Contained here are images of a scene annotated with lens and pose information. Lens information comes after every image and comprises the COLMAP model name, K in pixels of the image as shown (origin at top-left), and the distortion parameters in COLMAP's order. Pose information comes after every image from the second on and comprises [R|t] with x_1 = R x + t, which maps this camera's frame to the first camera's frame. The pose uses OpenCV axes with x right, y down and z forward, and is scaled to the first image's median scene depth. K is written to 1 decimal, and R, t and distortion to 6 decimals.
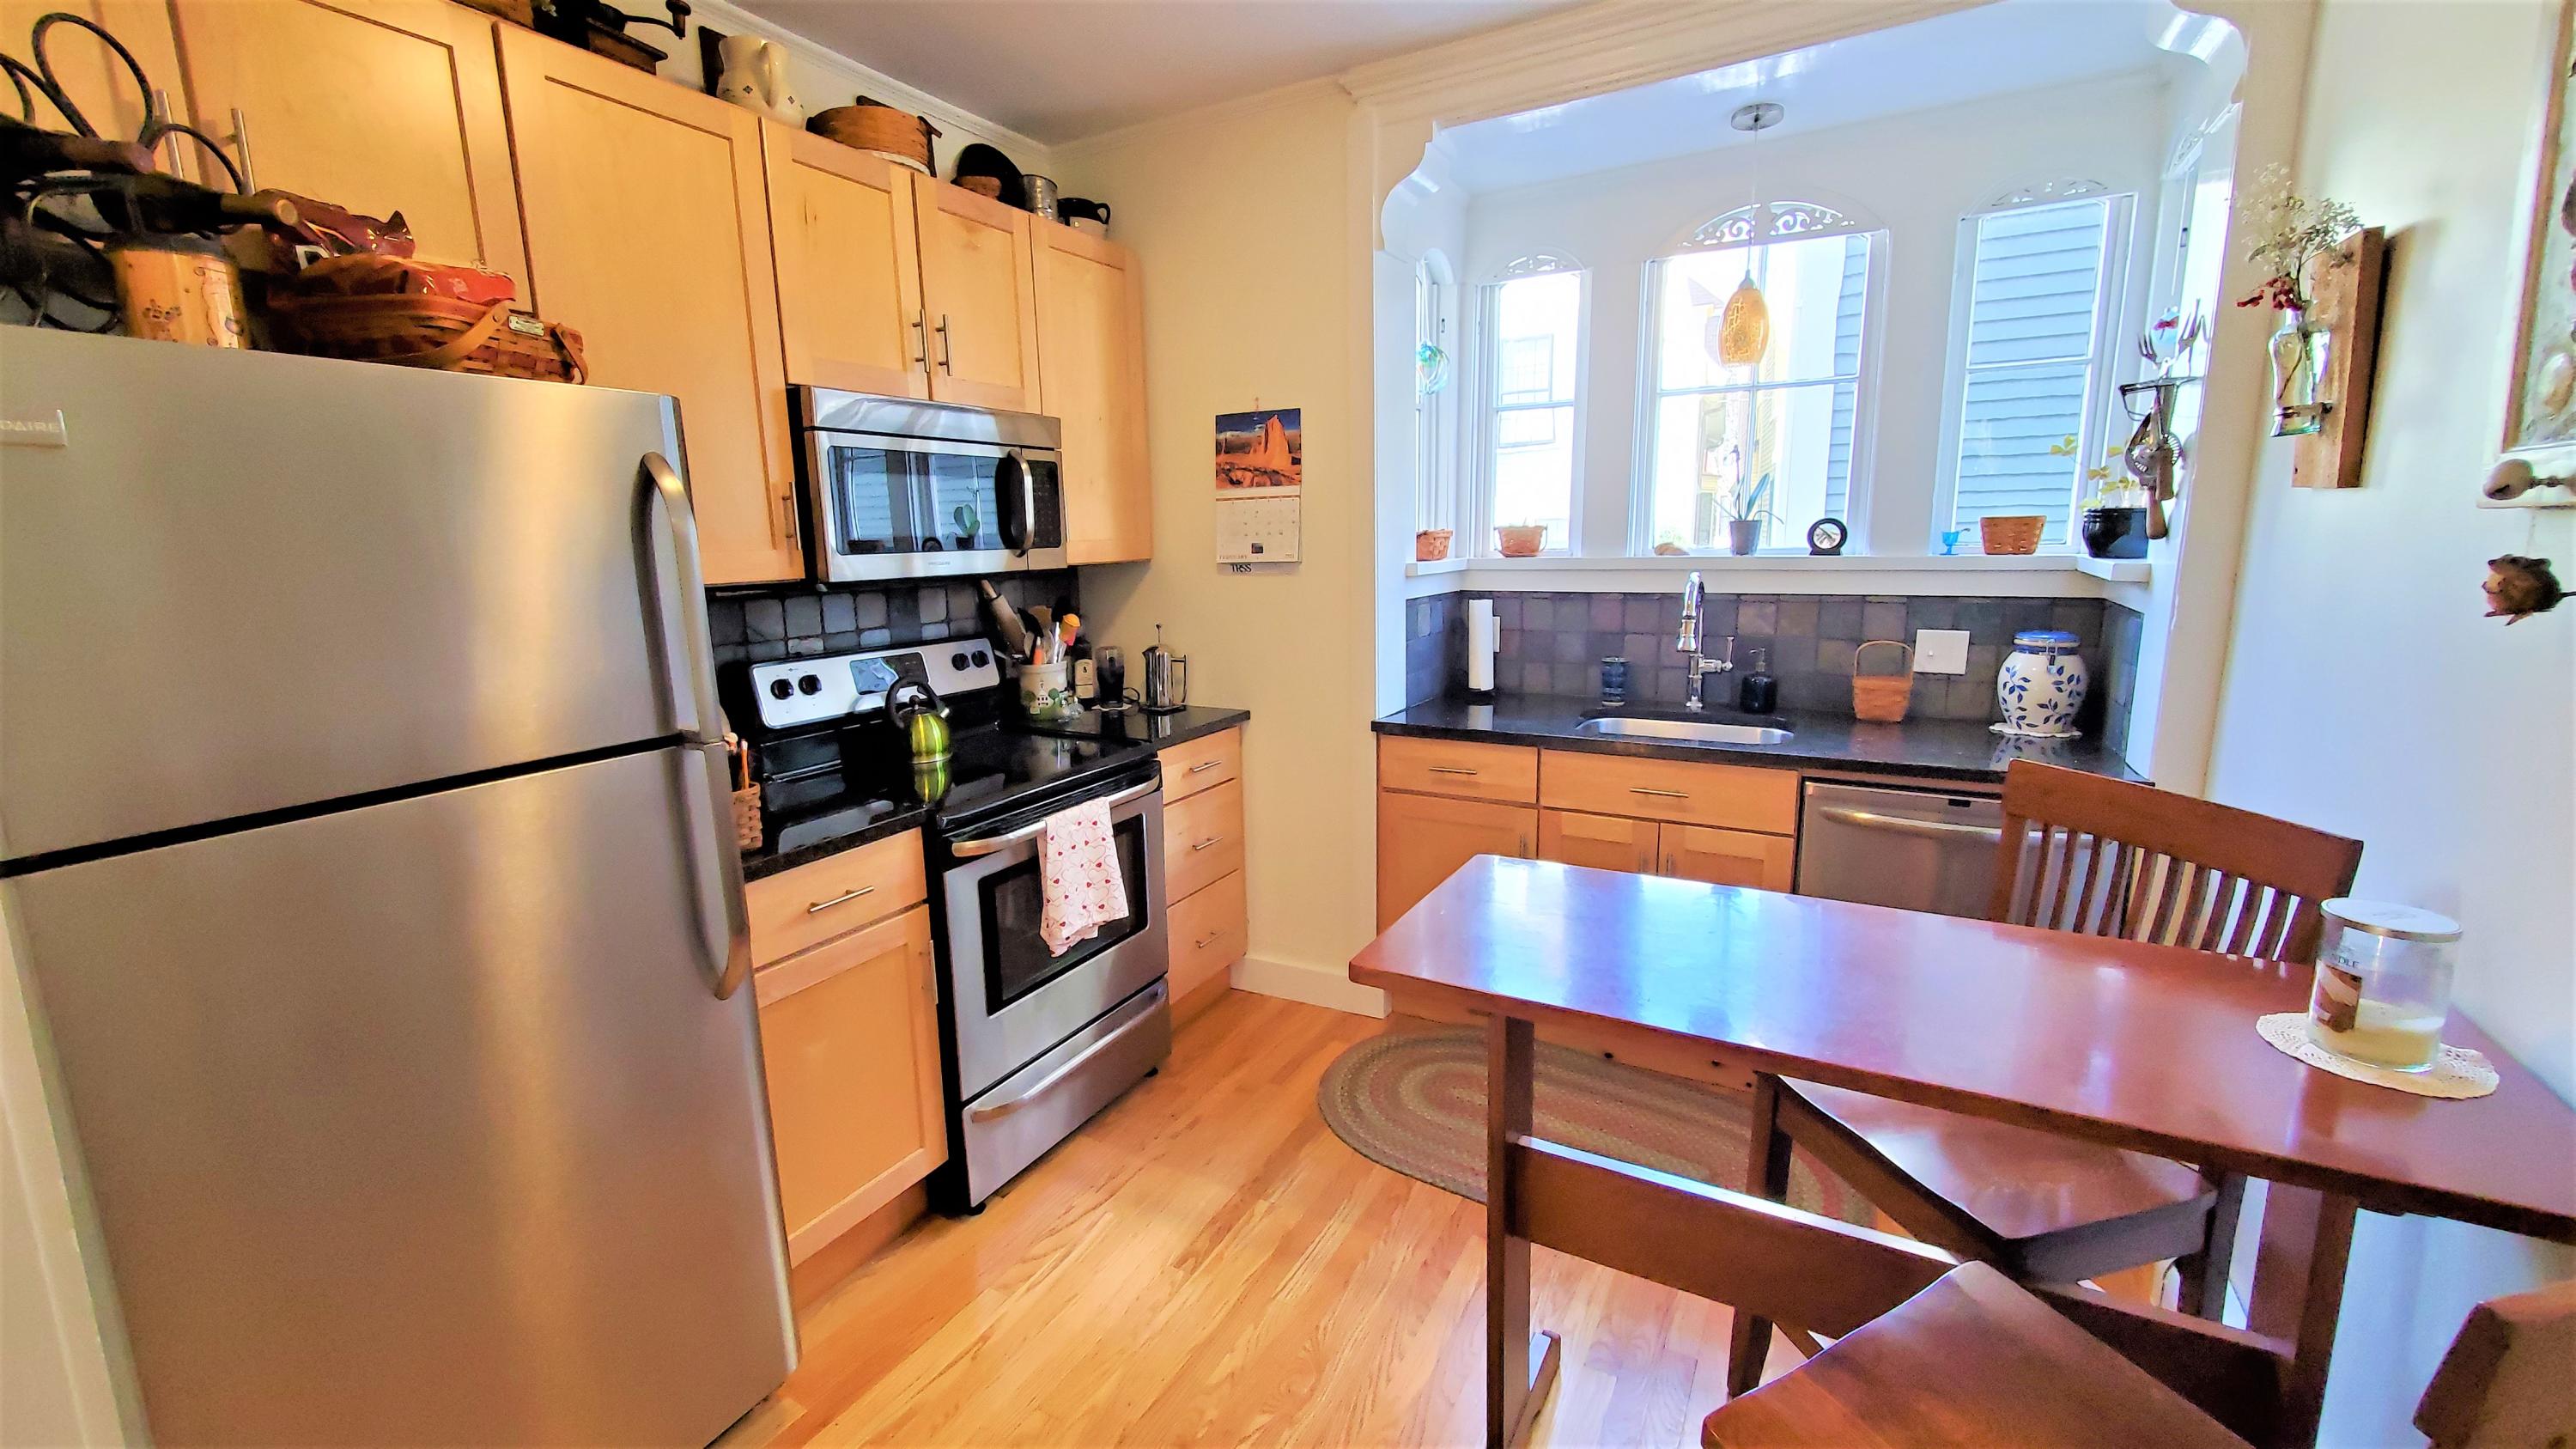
lens RADIAL K [[1026.3, 0, 1259.1], [0, 1026.3, 717.0], [0, 0, 1]] dist [-0.000597, -0.000559]
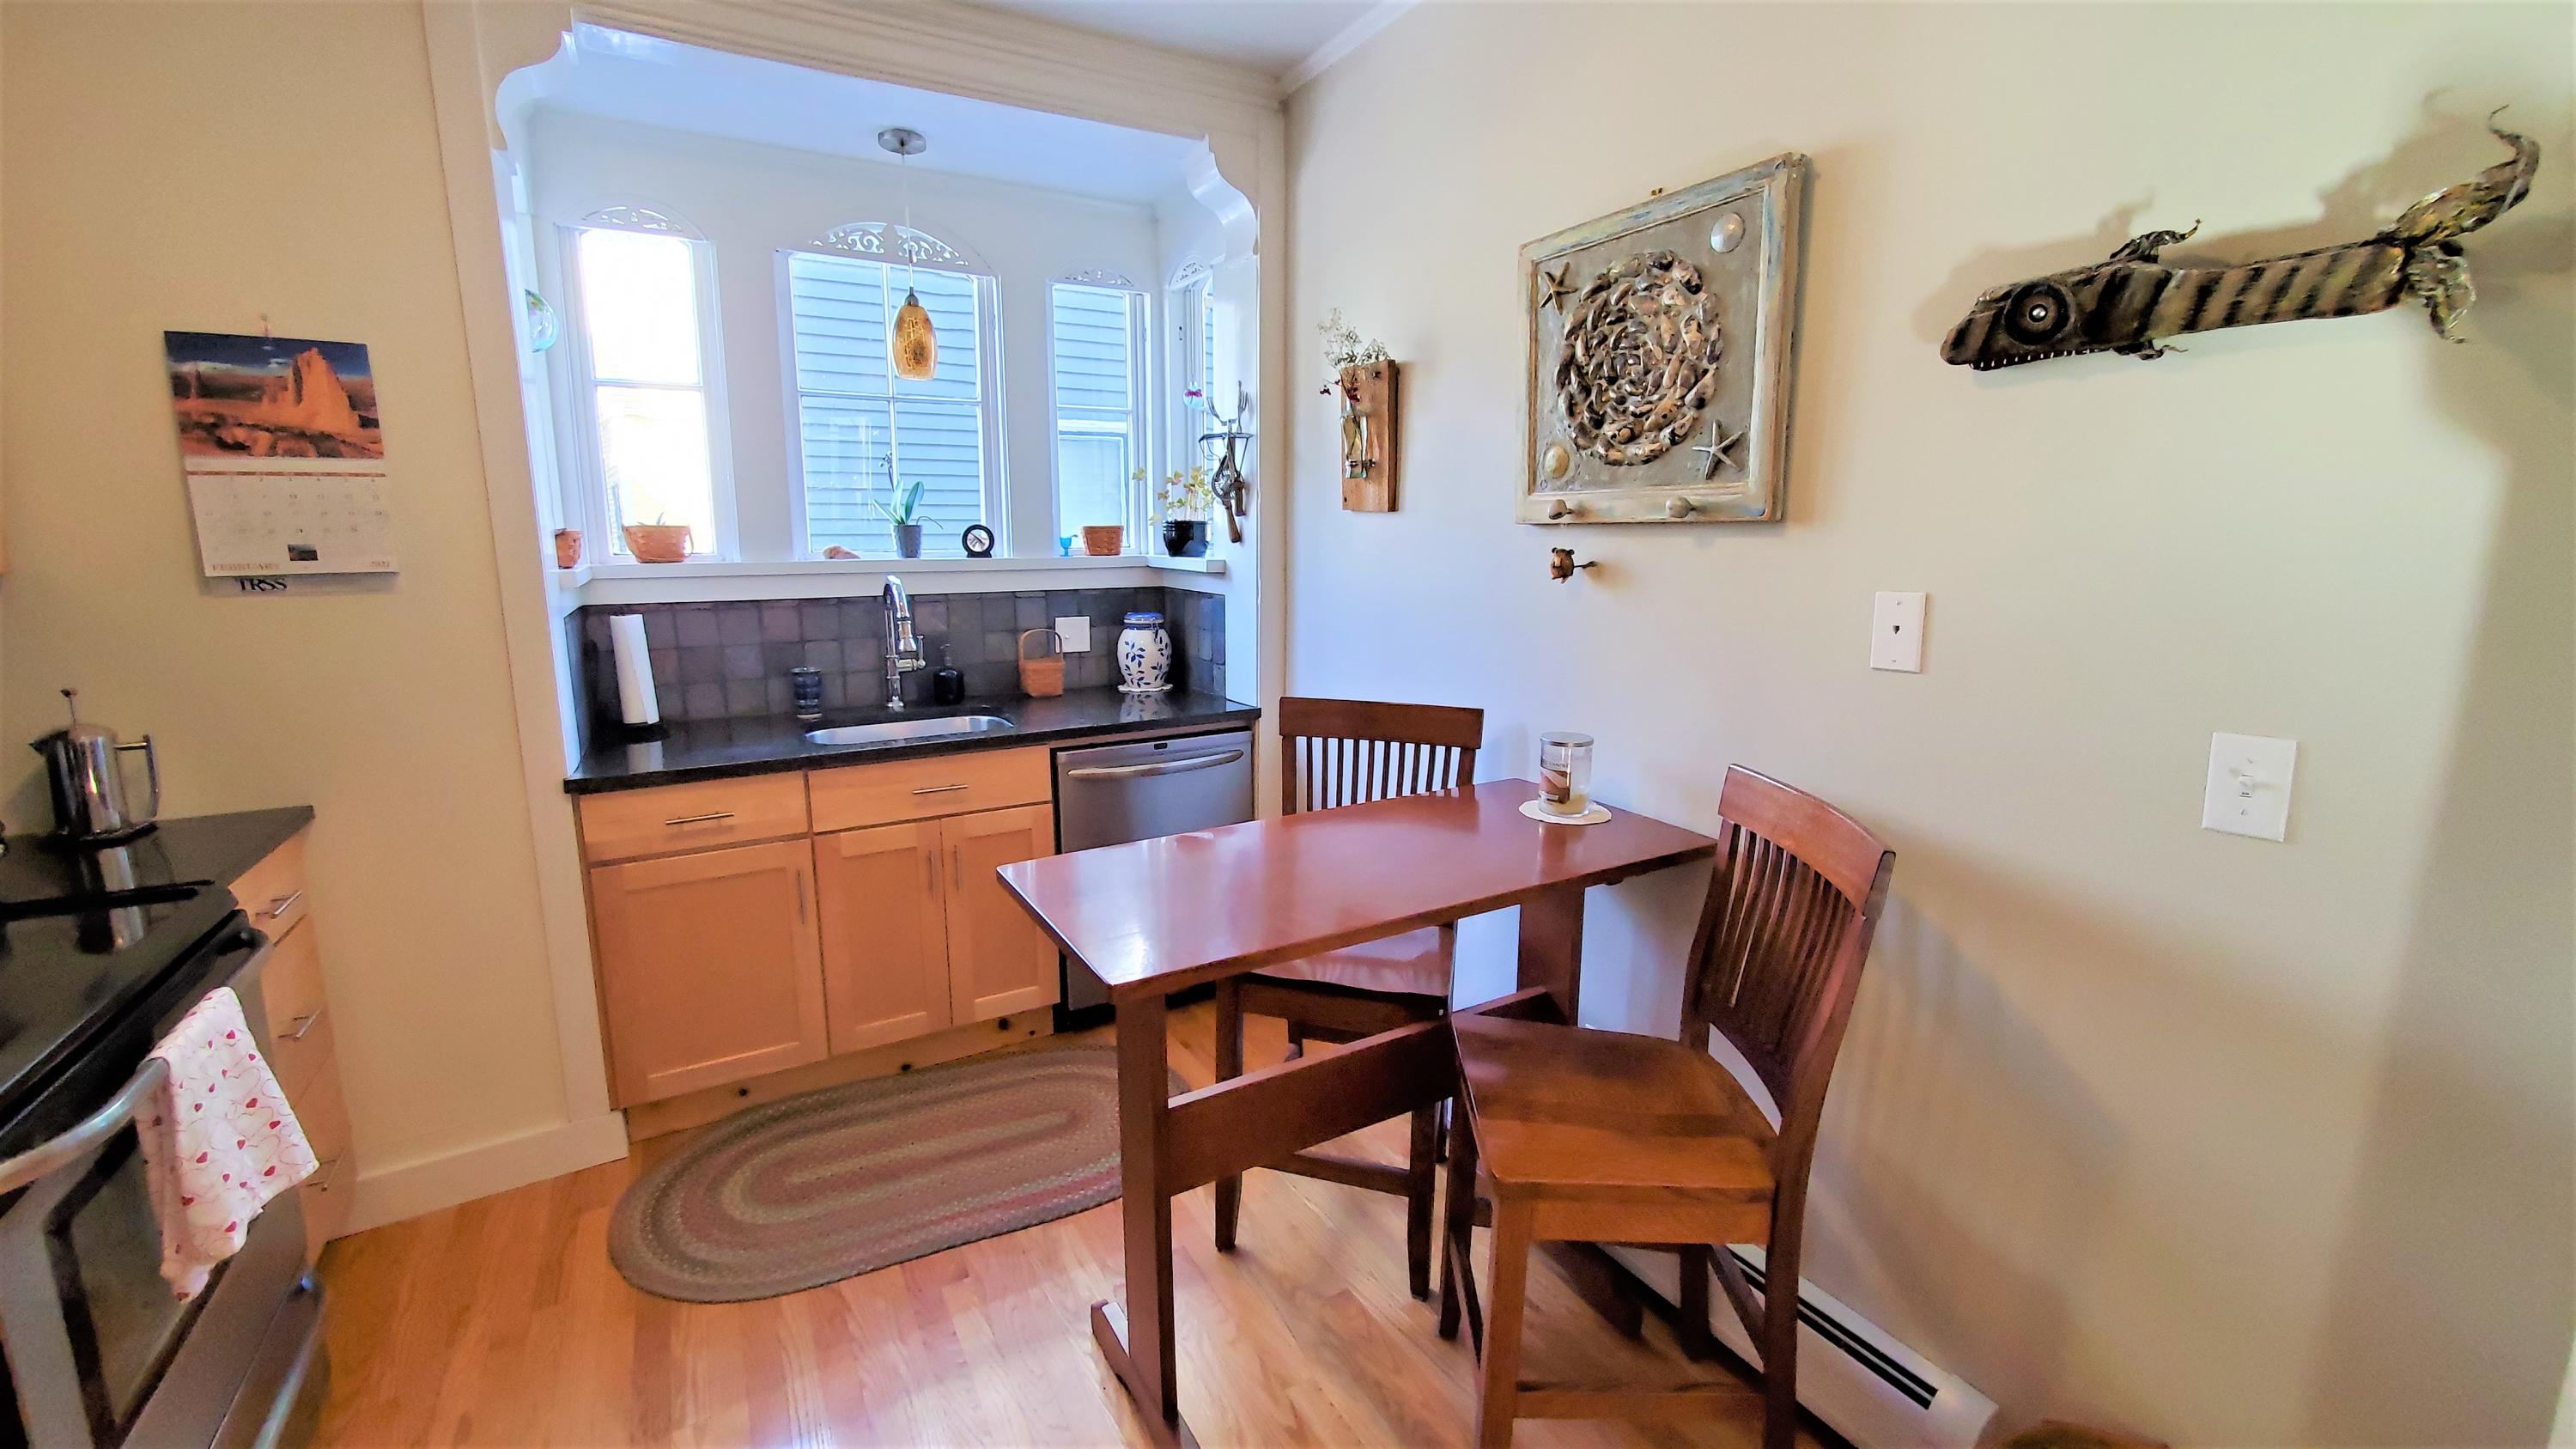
lens RADIAL K [[1026.3, 0, 1259.1], [0, 1026.3, 717.0], [0, 0, 1]] dist [-0.000597, -0.000559]
pose [[0.497893, -0.138841, 0.856053, -0.279491], [0.146666, 0.986364, 0.074673, -0.023927], [-0.854747, 0.088375, 0.511466, 0.176848]]
